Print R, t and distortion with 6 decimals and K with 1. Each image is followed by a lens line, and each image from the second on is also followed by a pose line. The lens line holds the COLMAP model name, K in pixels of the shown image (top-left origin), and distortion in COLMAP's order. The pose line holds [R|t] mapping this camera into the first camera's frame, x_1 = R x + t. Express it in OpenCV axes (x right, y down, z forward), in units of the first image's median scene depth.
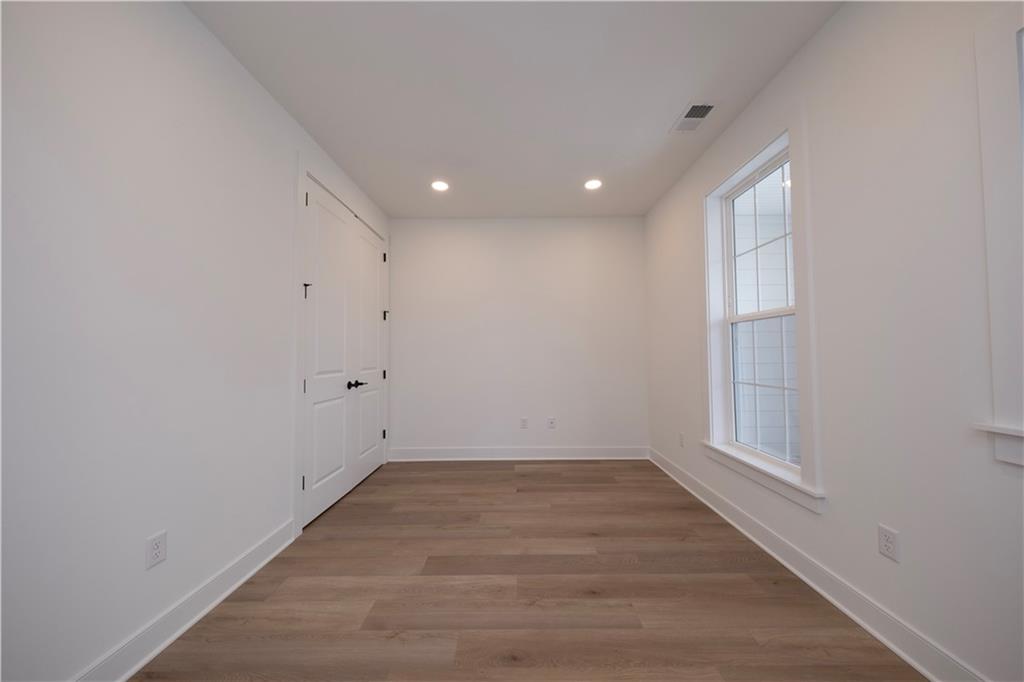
lens RADIAL K [[358.0, 0, 526.6], [0, 358.0, 341.0], [0, 0, 1]] dist [0.000431, 0.000020]
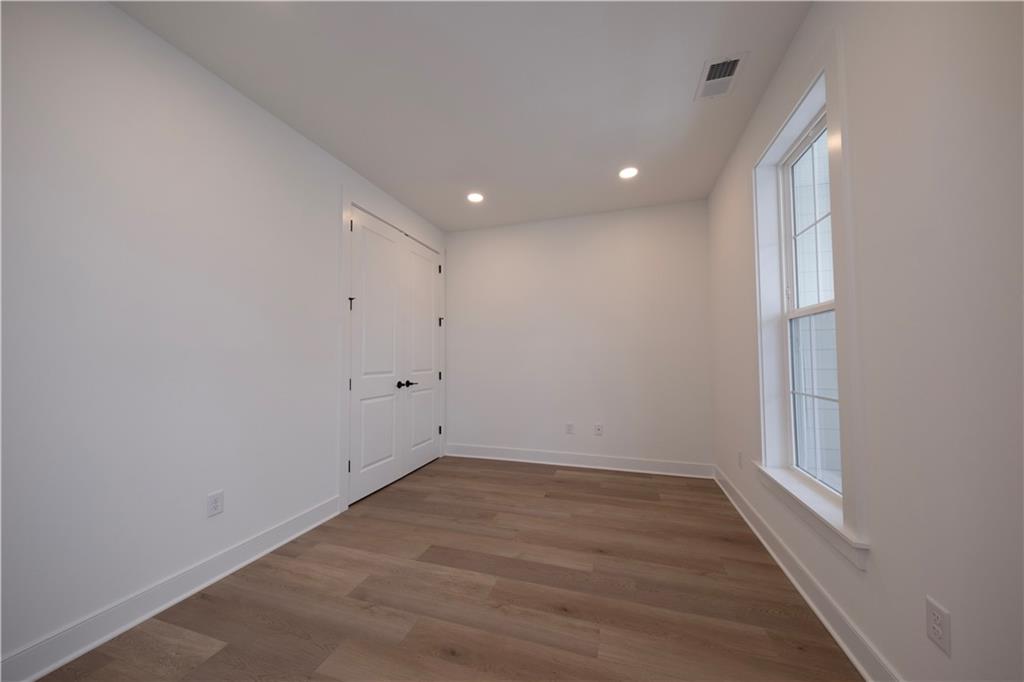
lens RADIAL K [[359.9, 0, 515.4], [0, 359.9, 344.0], [0, 0, 1]] dist [0.000862, -0.000083]
pose [[0.951181, -0.010515, -0.308455, 0.267399], [0.010506, 0.999943, -0.001690, 0.000998], [0.308456, -0.001634, 0.951237, 0.041659]]
